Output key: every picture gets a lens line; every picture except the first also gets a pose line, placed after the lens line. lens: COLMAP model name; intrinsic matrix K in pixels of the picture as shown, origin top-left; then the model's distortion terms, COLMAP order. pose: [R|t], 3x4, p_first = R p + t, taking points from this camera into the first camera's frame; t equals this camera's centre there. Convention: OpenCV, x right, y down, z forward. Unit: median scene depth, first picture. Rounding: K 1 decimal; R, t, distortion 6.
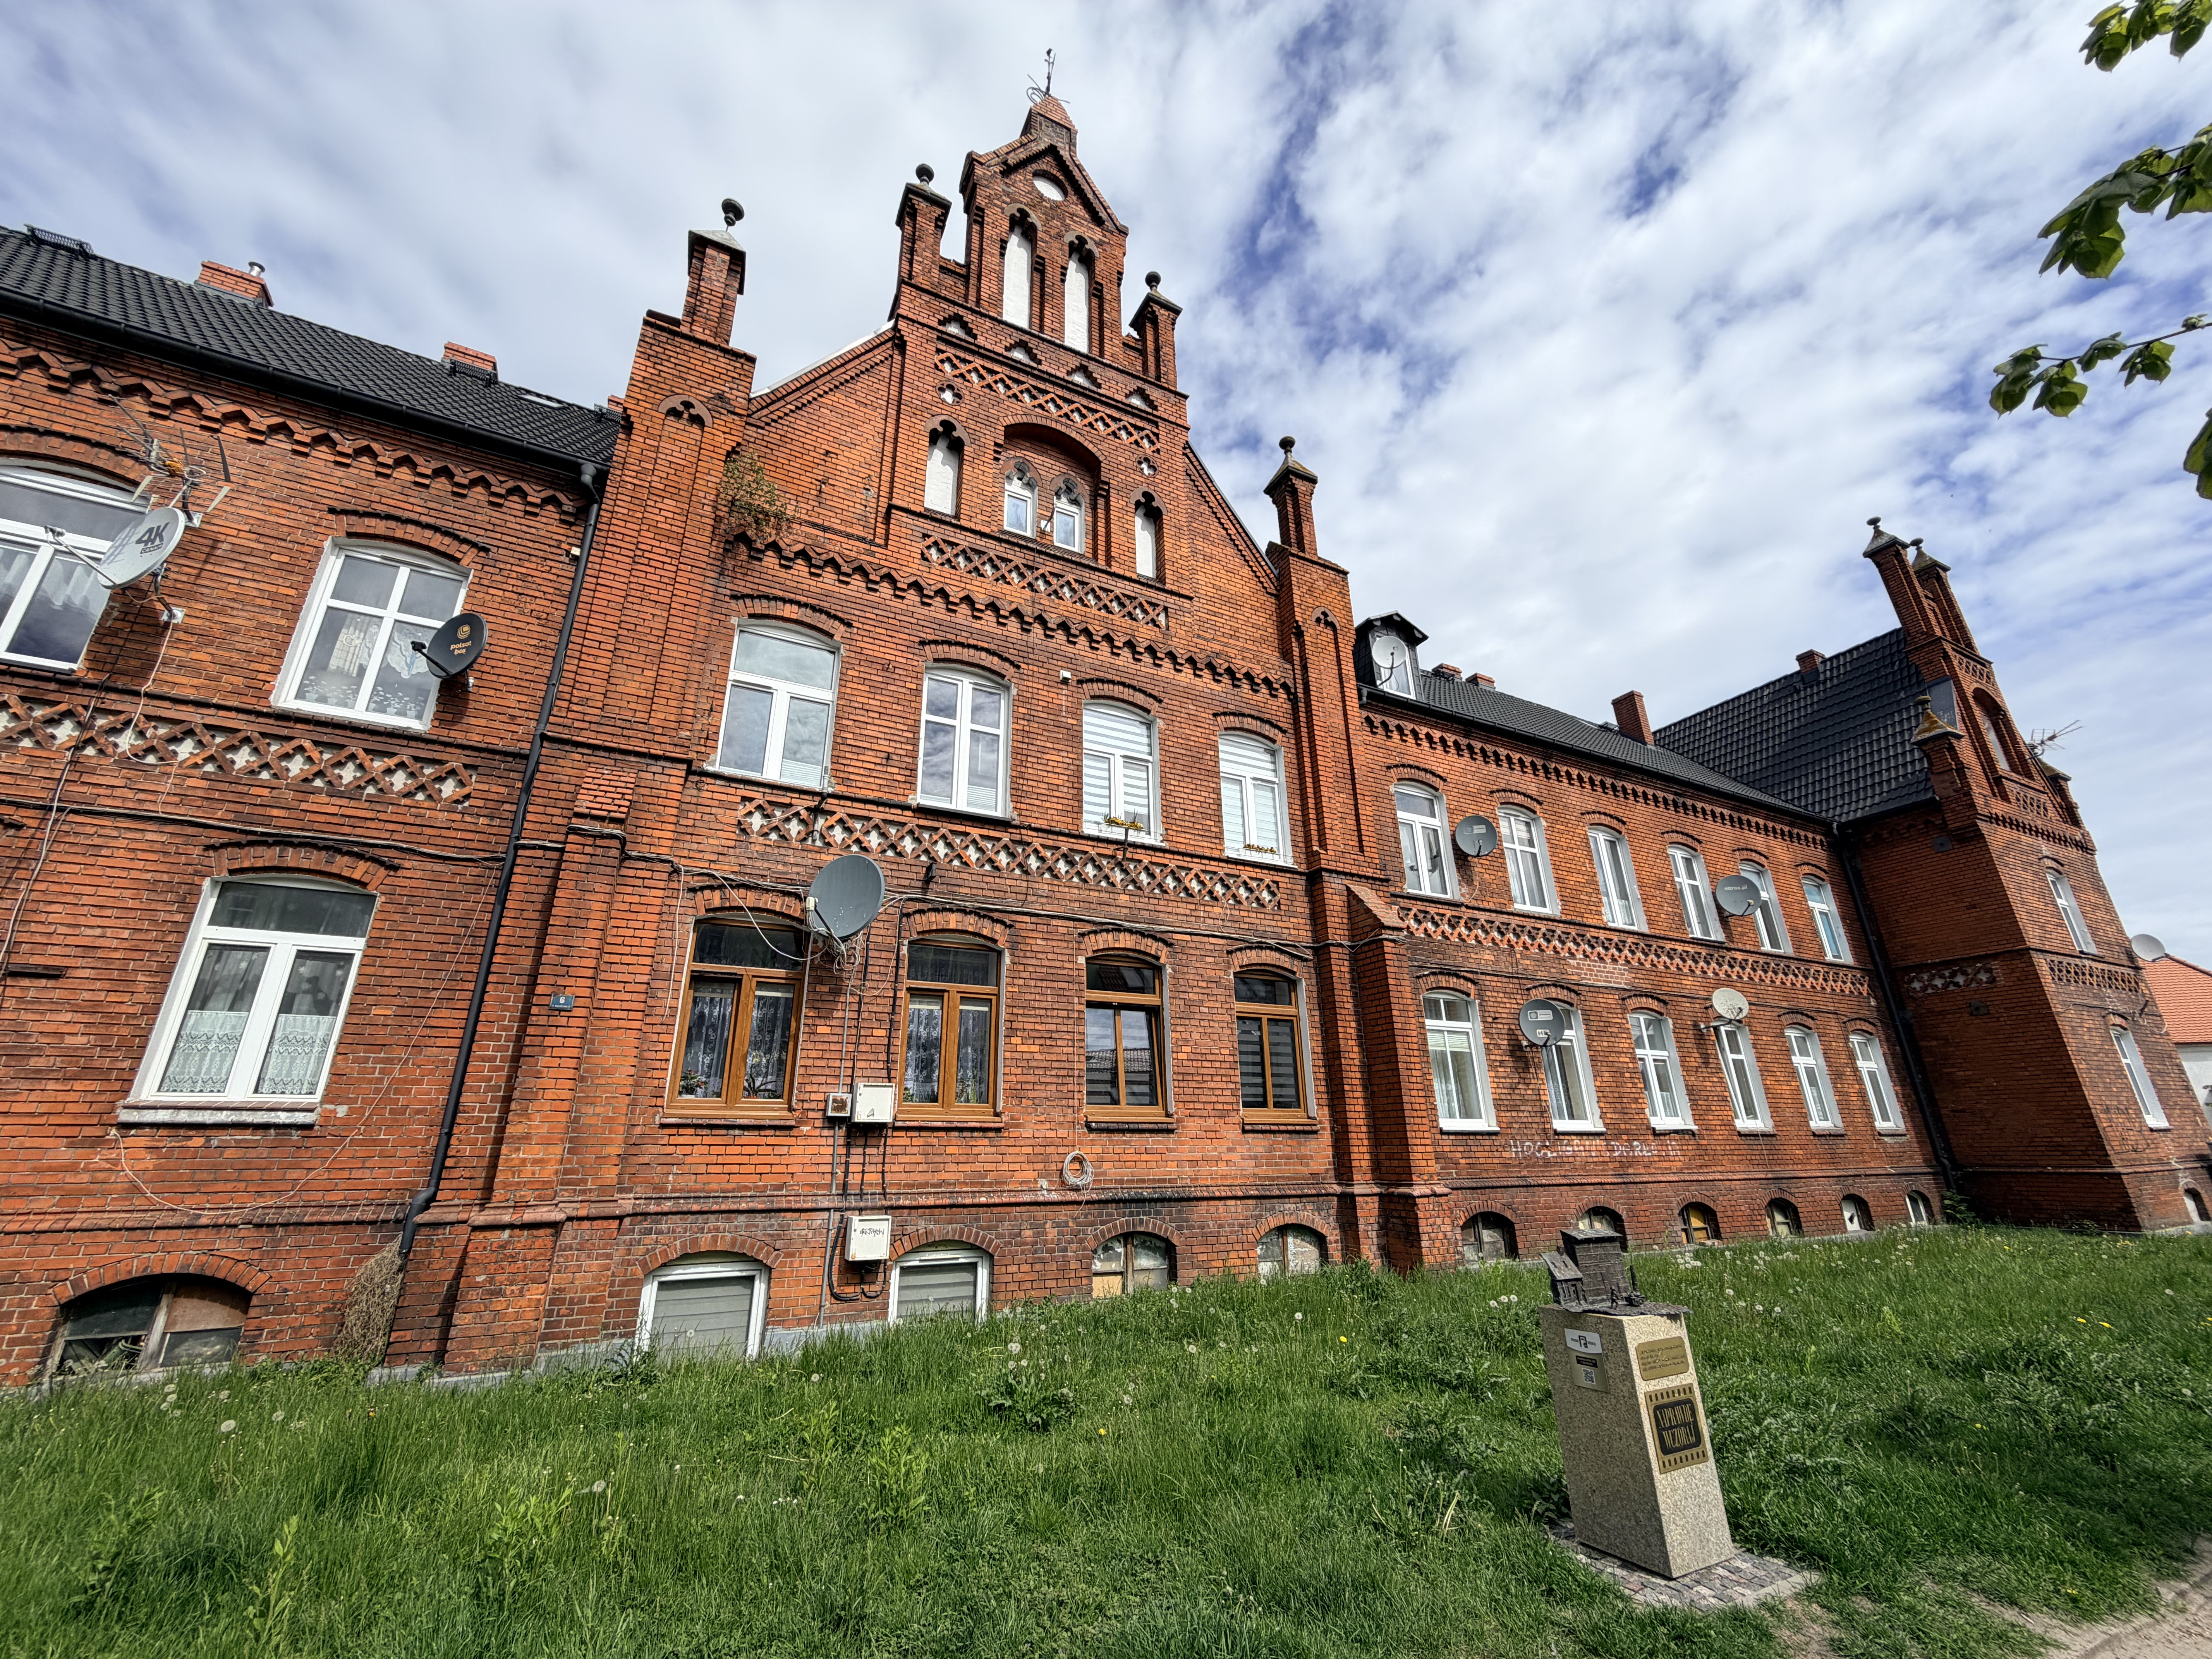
lens RADIAL K [[883.7, 0, 1099.8], [0, 883.7, 824.0], [0, 0, 1]] dist [-0.004246, -0.000045]
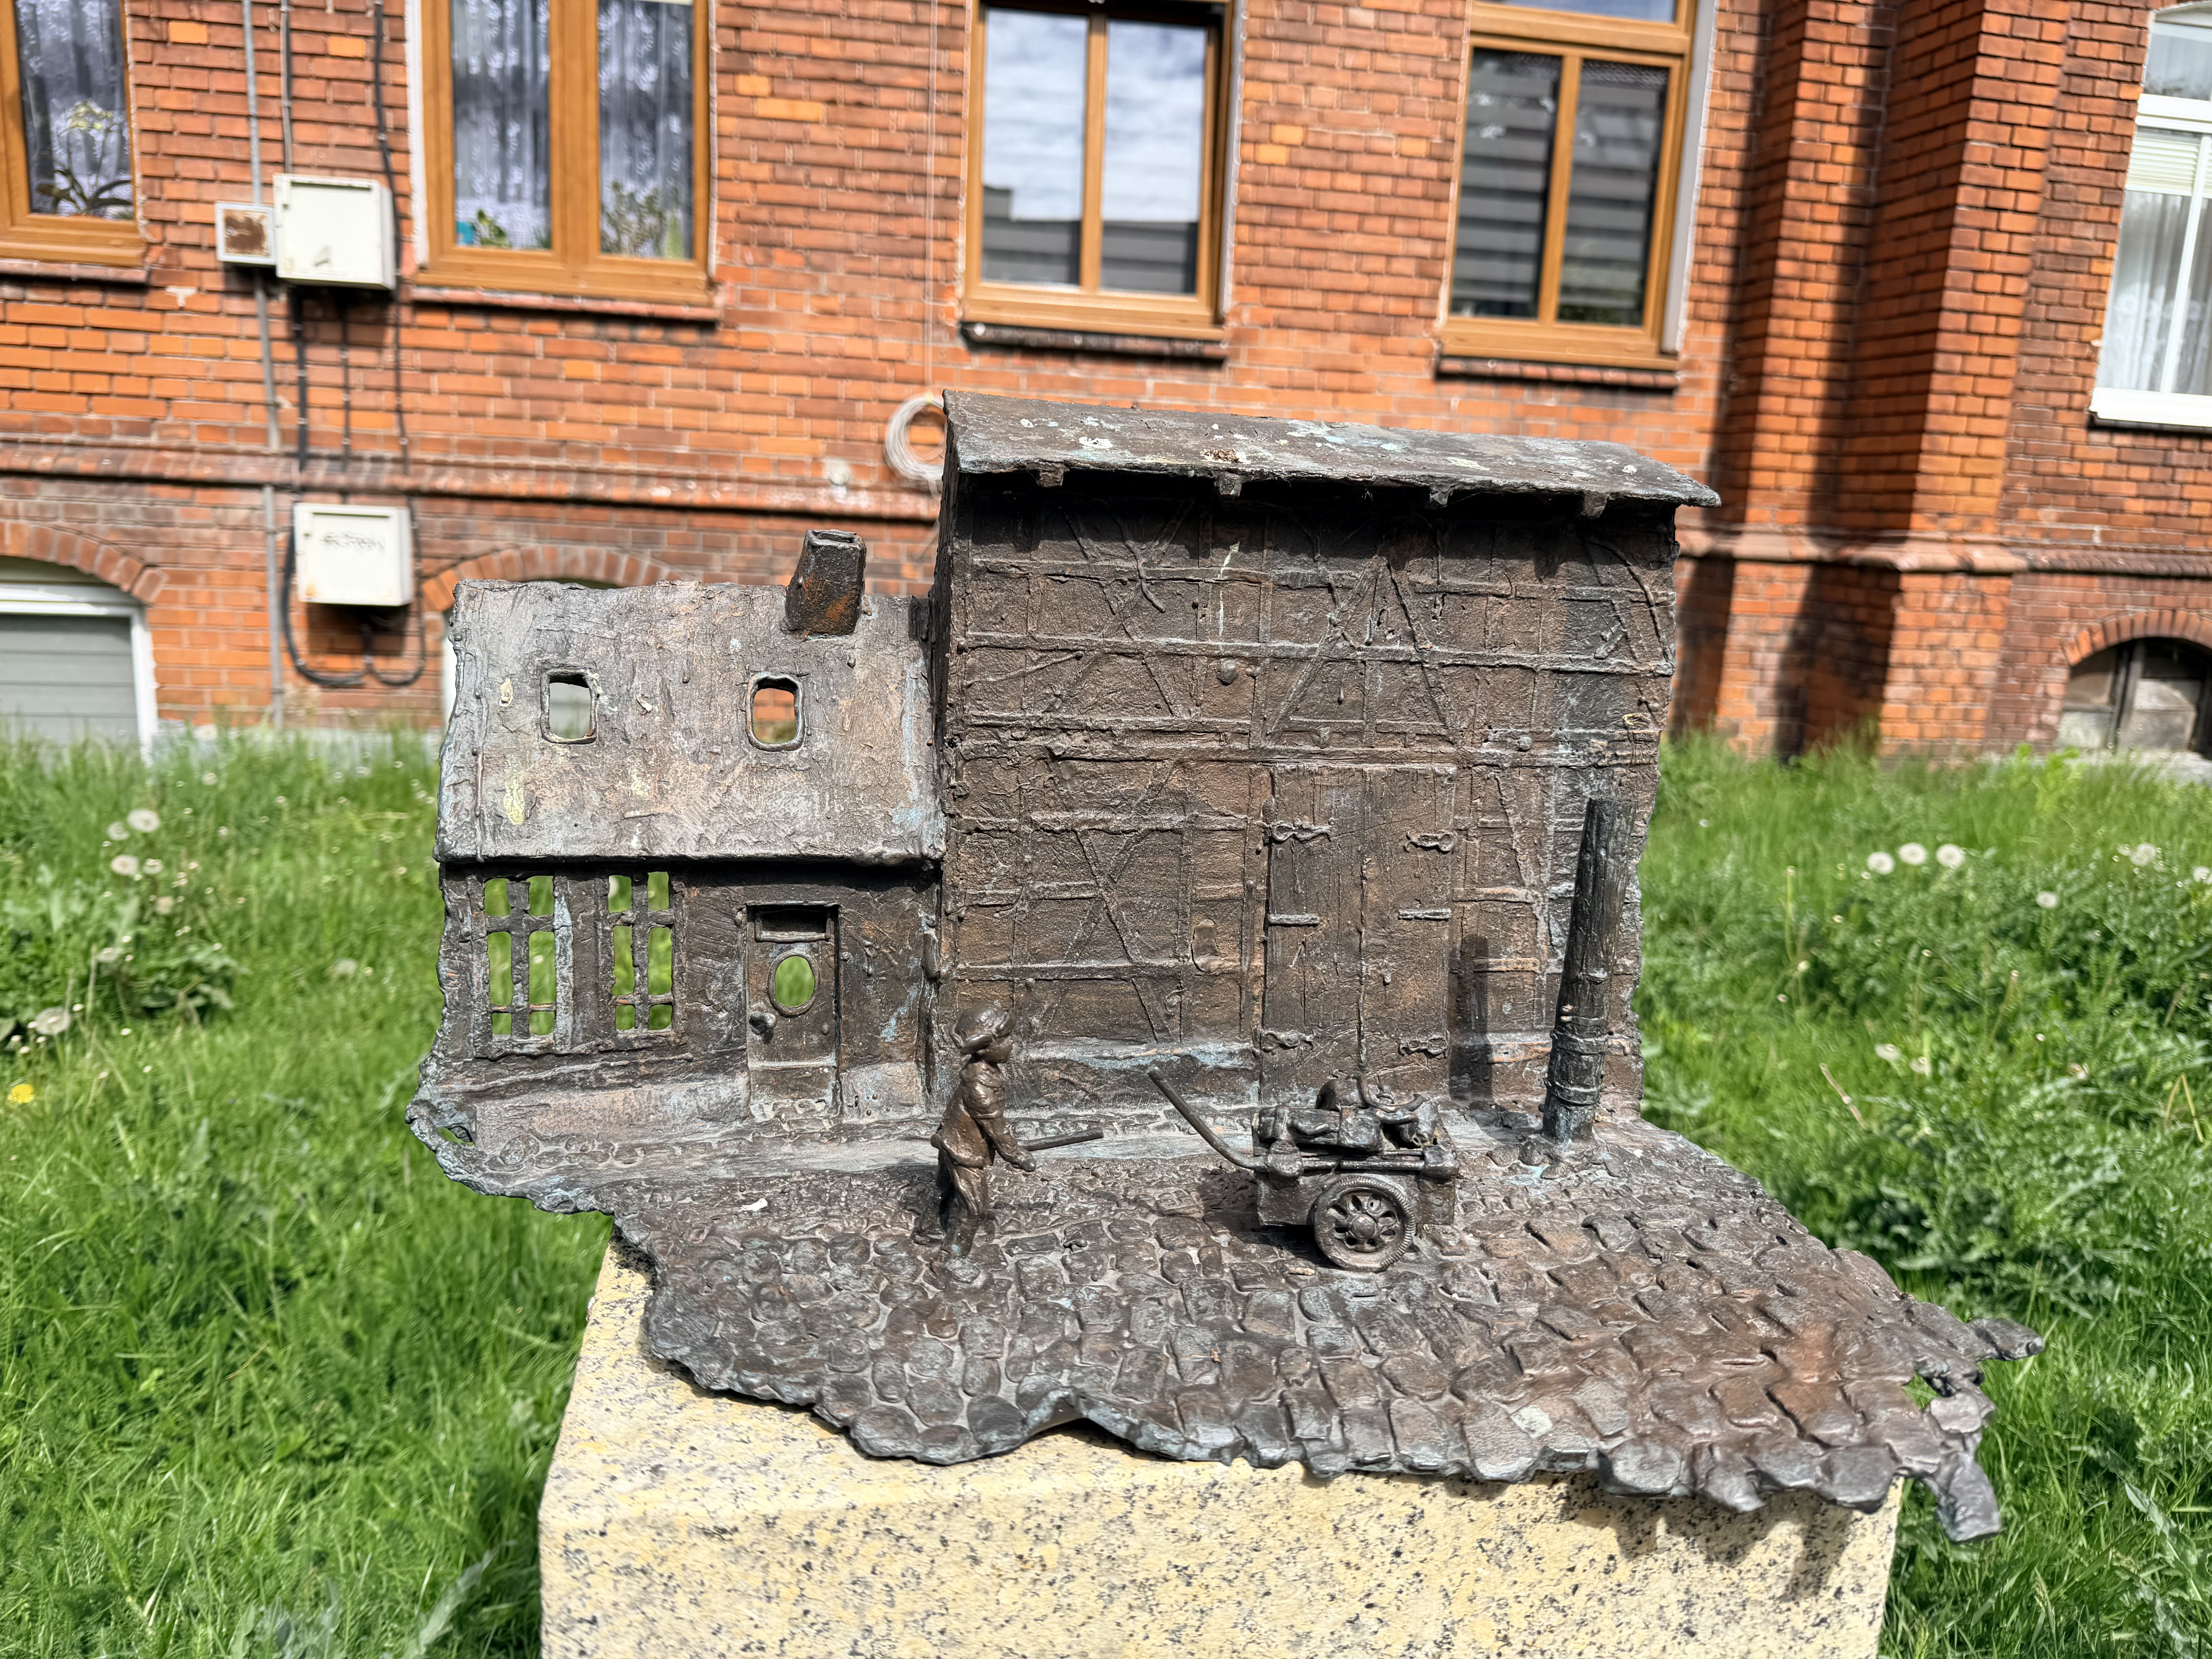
lens RADIAL K [[1584.4, 0, 1103.3], [0, 1584.4, 836.8], [0, 0, 1]] dist [0.017665, -0.028171]
pose [[0.954973, 0.110149, -0.275486, 0.278141], [0.051998, 0.852021, 0.520919, 0.191661], [0.292099, -0.511788, 0.807930, 0.391982]]
